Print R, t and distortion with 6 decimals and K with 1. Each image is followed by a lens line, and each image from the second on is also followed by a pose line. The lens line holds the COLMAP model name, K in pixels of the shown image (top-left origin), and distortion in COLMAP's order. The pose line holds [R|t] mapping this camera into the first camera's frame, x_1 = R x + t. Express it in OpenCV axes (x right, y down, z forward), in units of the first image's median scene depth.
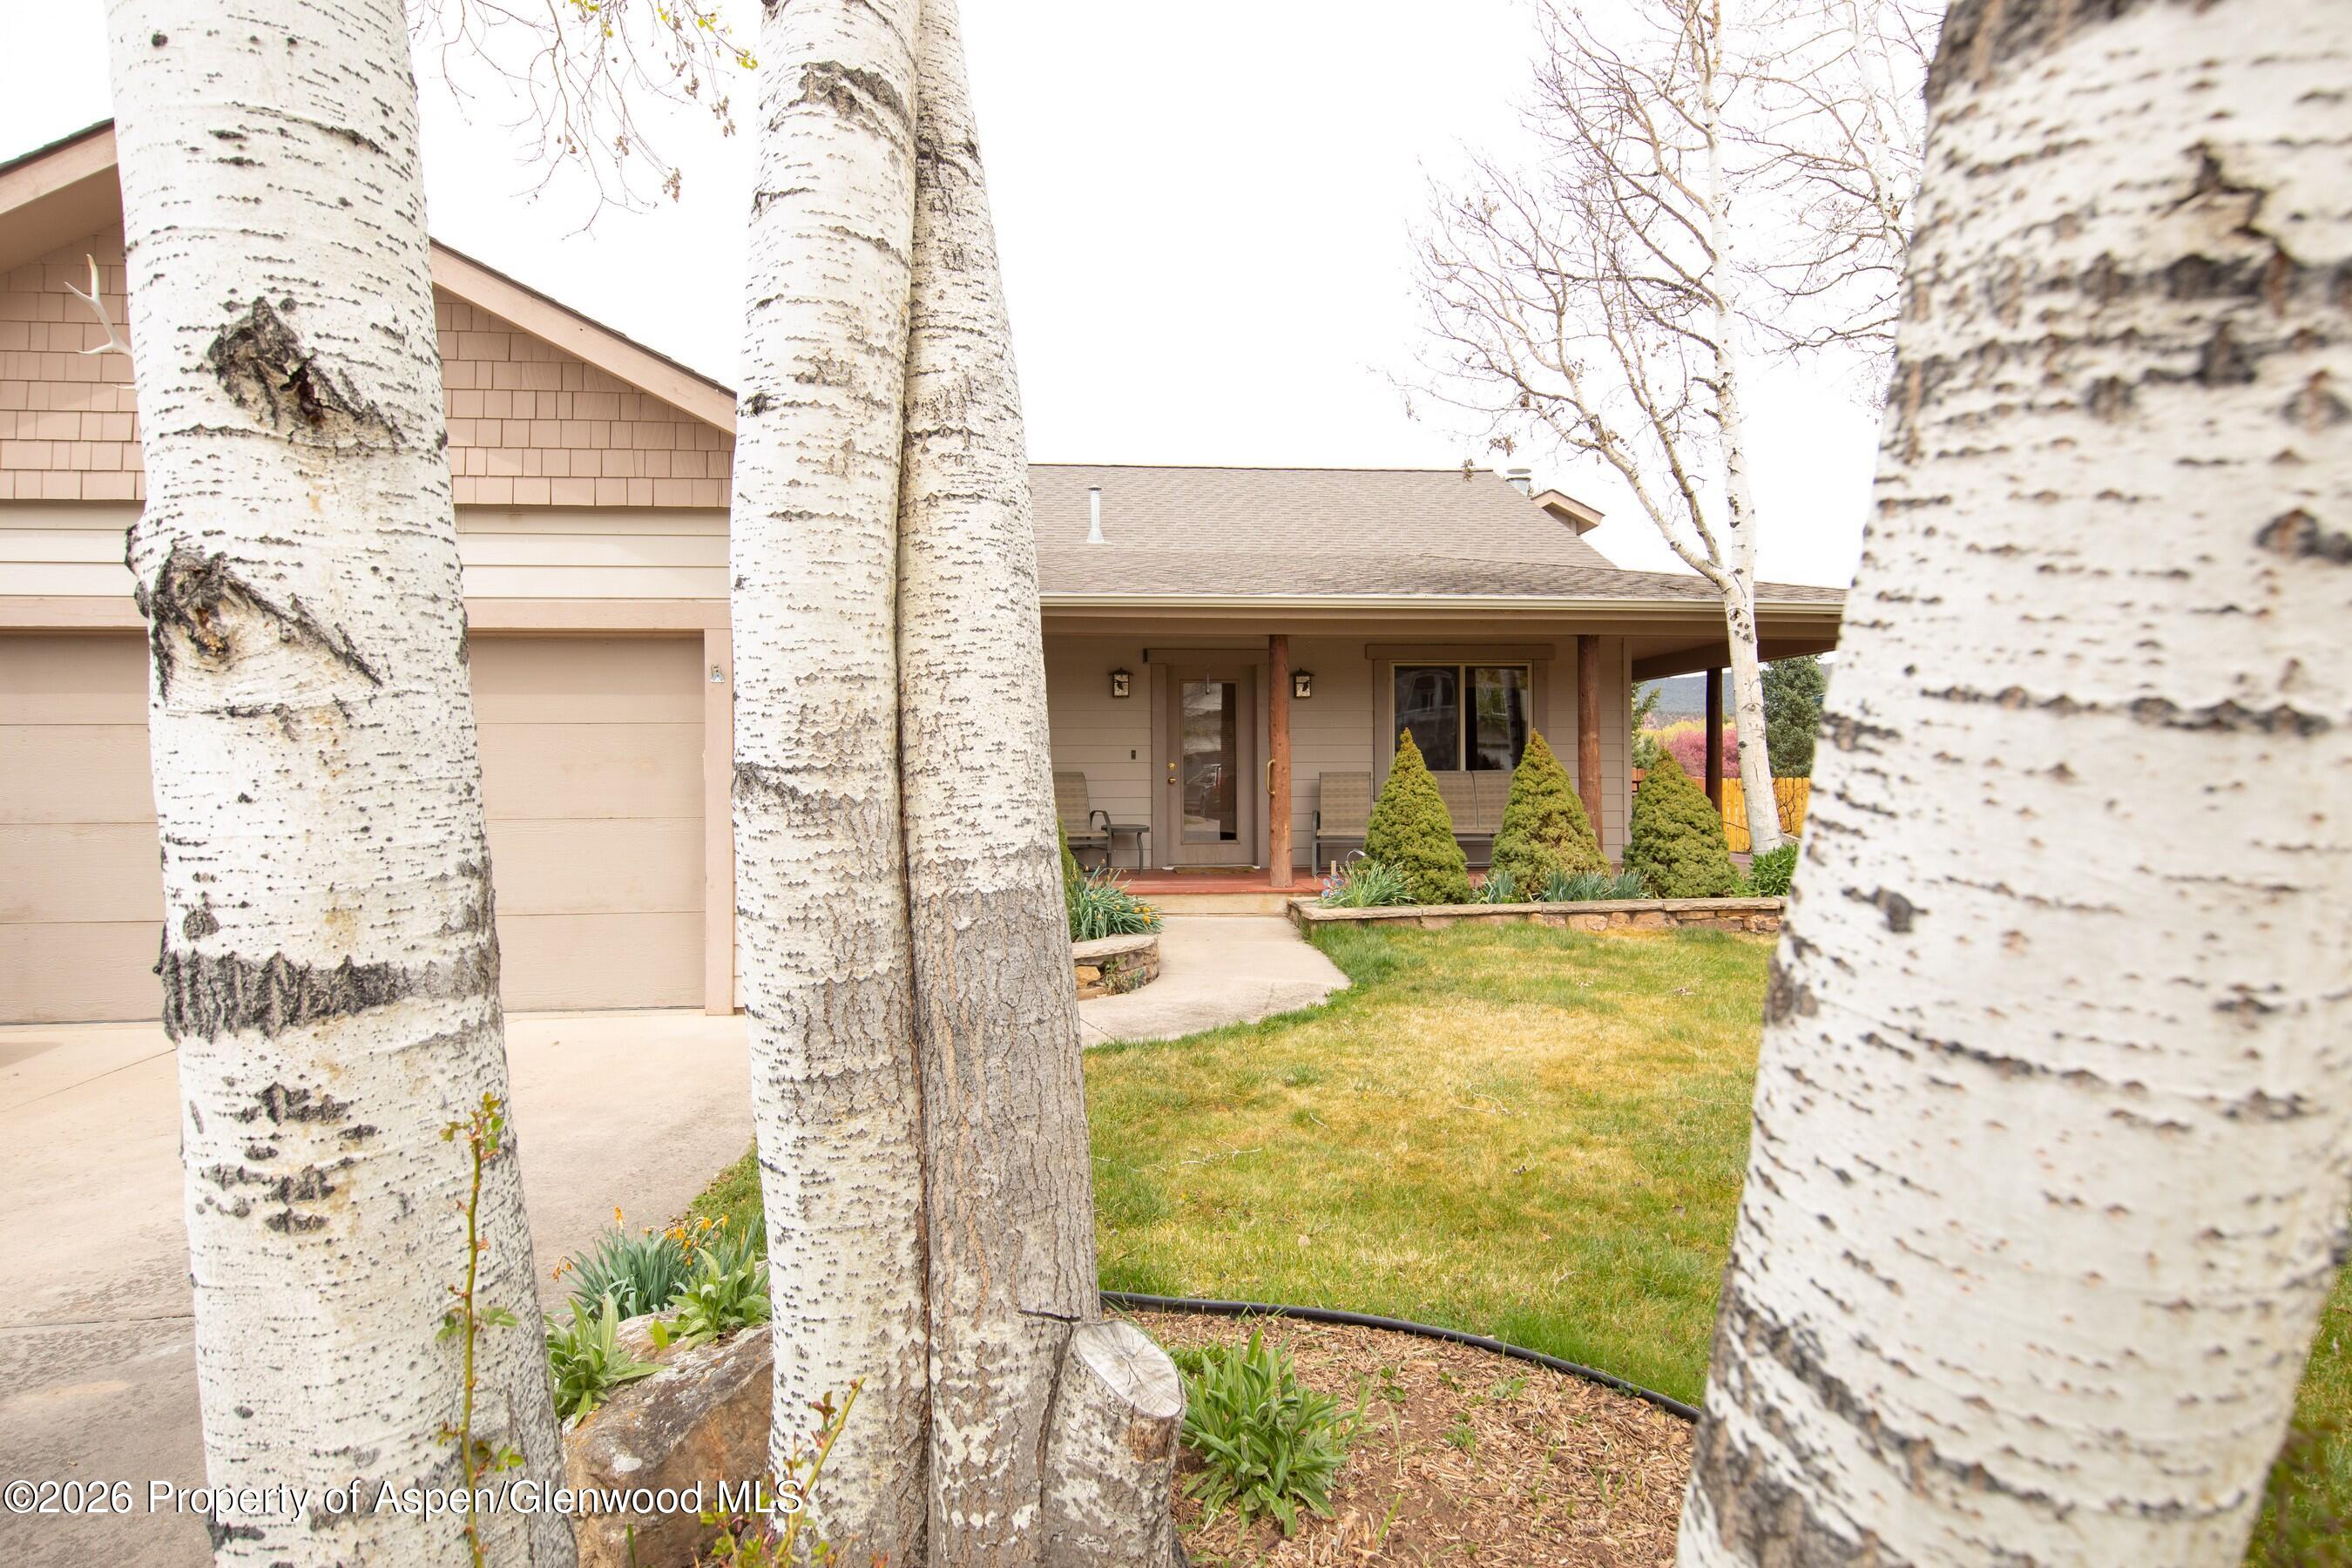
lens RADIAL K [[1289.6, 0, 1176.5], [0, 1289.6, 786.8], [0, 0, 1]] dist [0.013052, -0.001973]
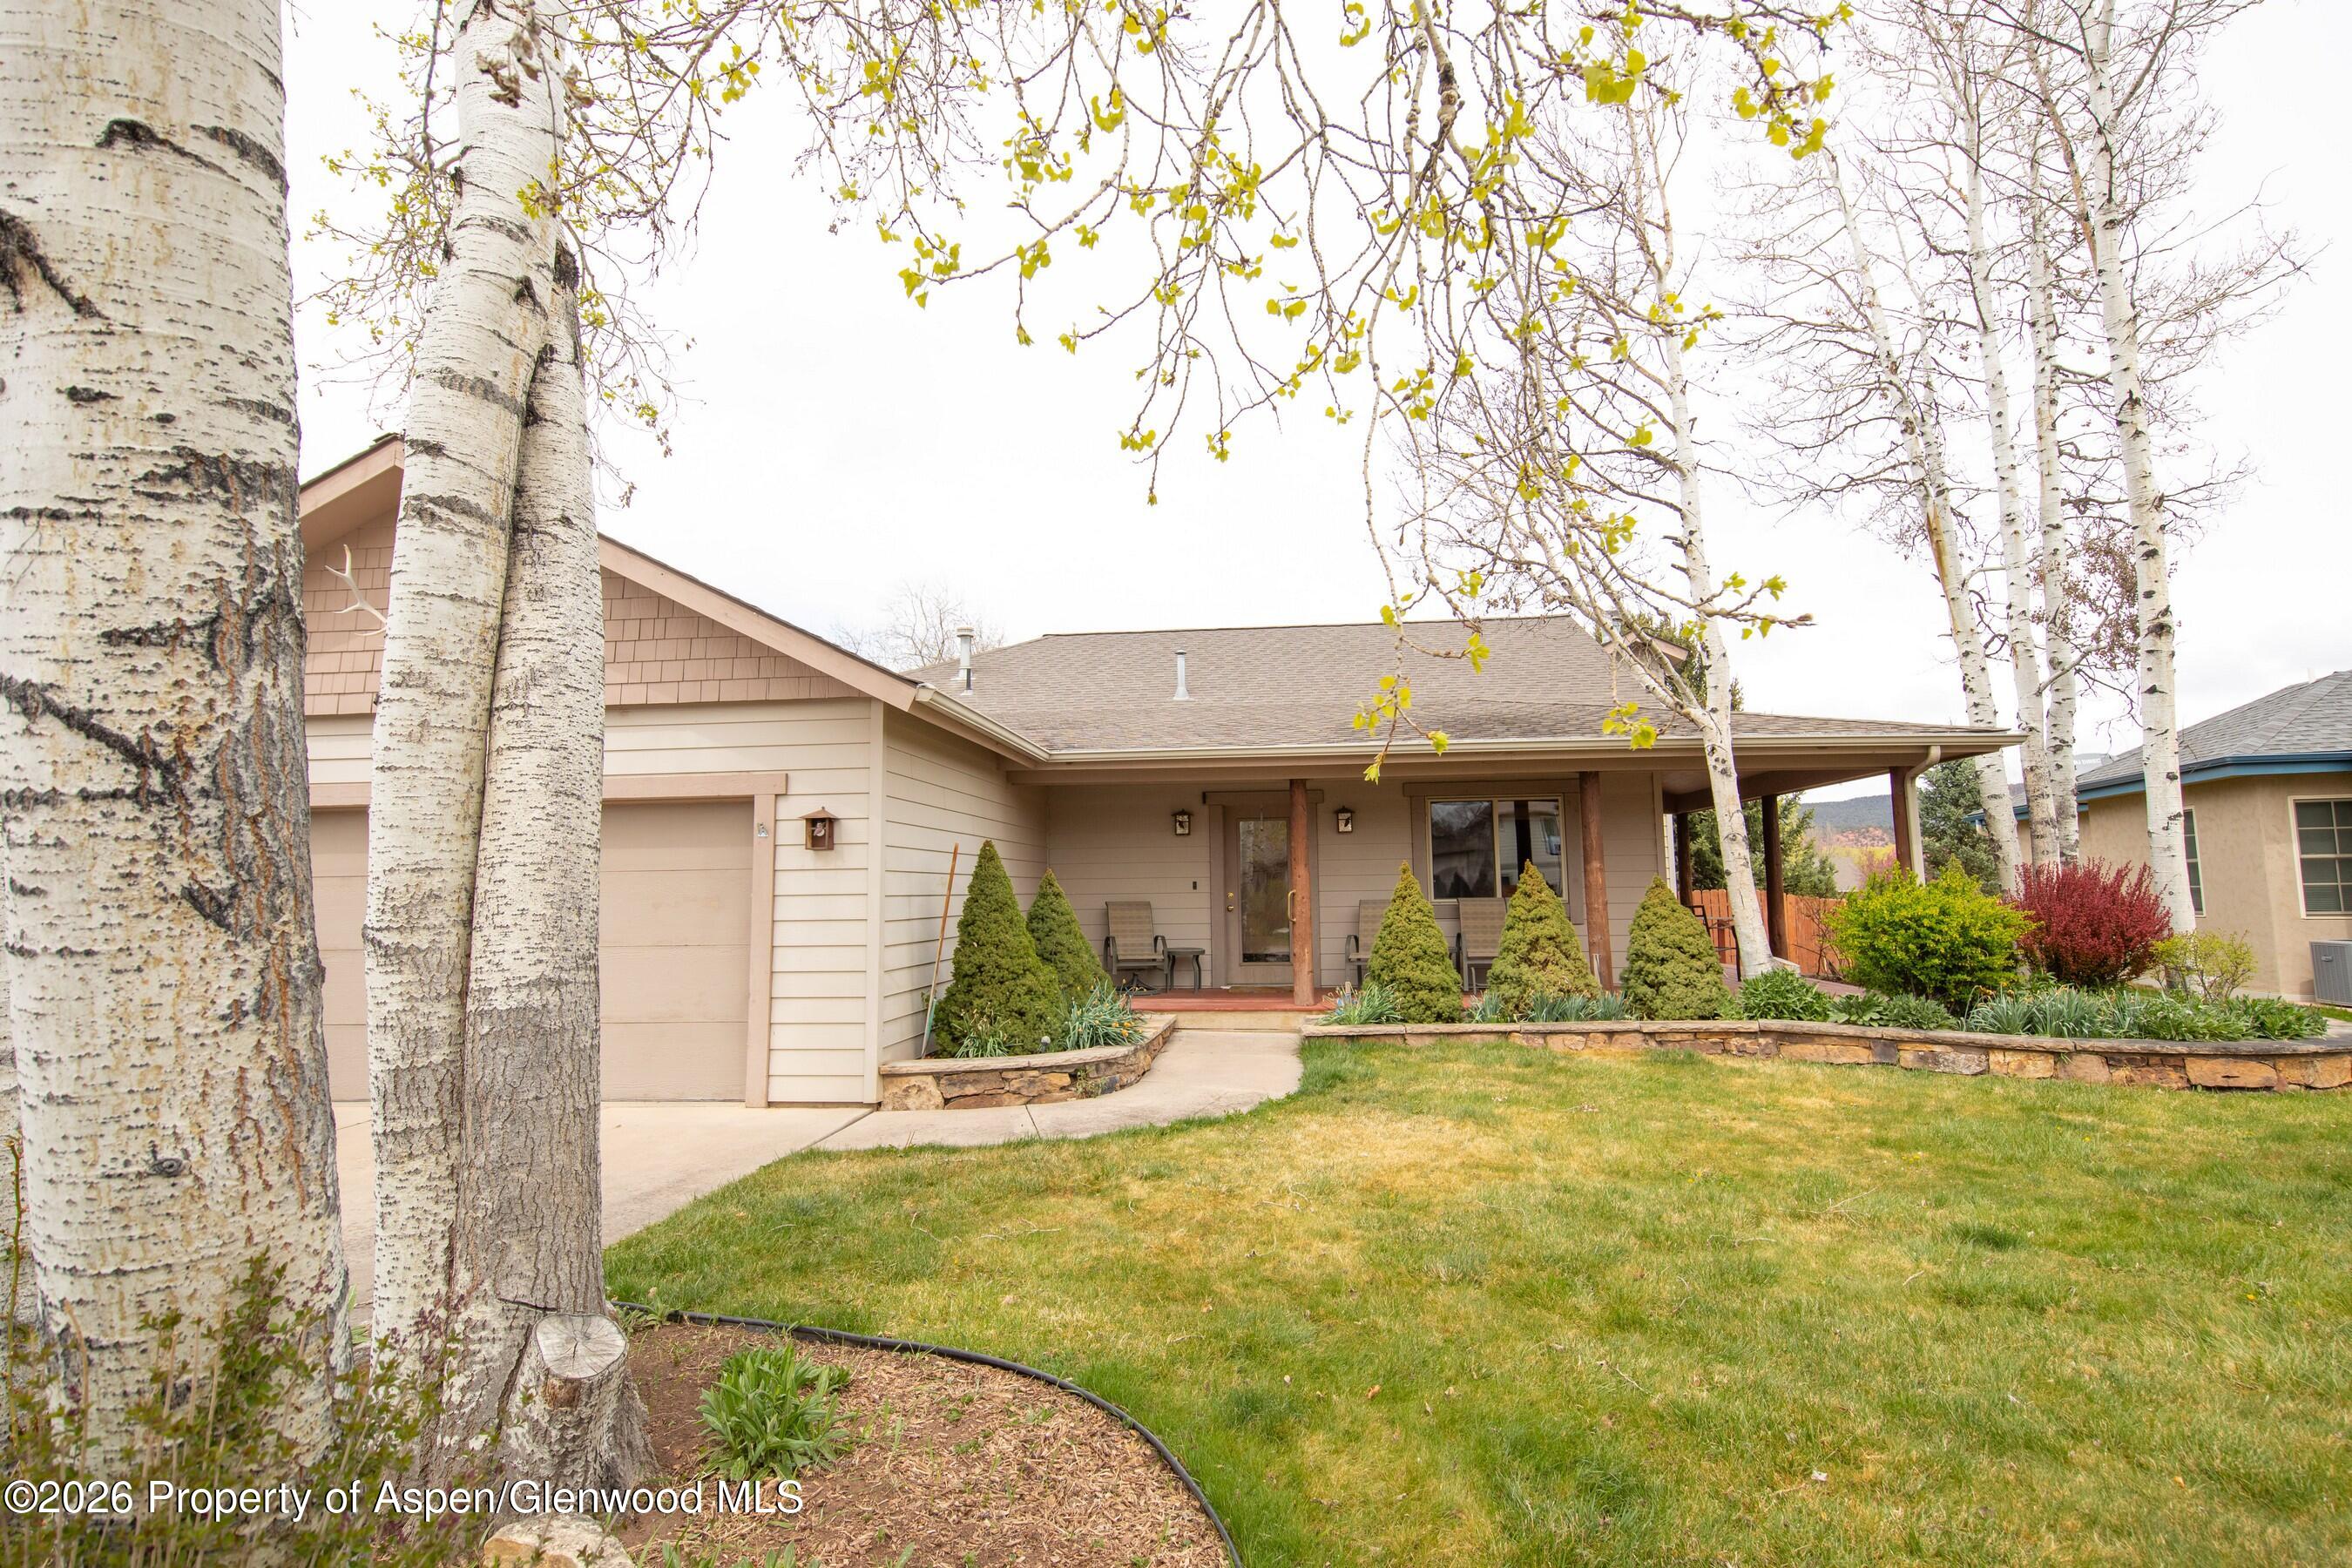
lens RADIAL K [[1202.9, 0, 1176.9], [0, 1202.9, 774.8], [0, 0, 1]] dist [0.013632, -0.004530]
pose [[0.981594, -0.027197, -0.189032, 0.608511], [0.006265, 0.993861, -0.110459, -0.020188], [0.190876, 0.107242, 0.975738, -0.173936]]
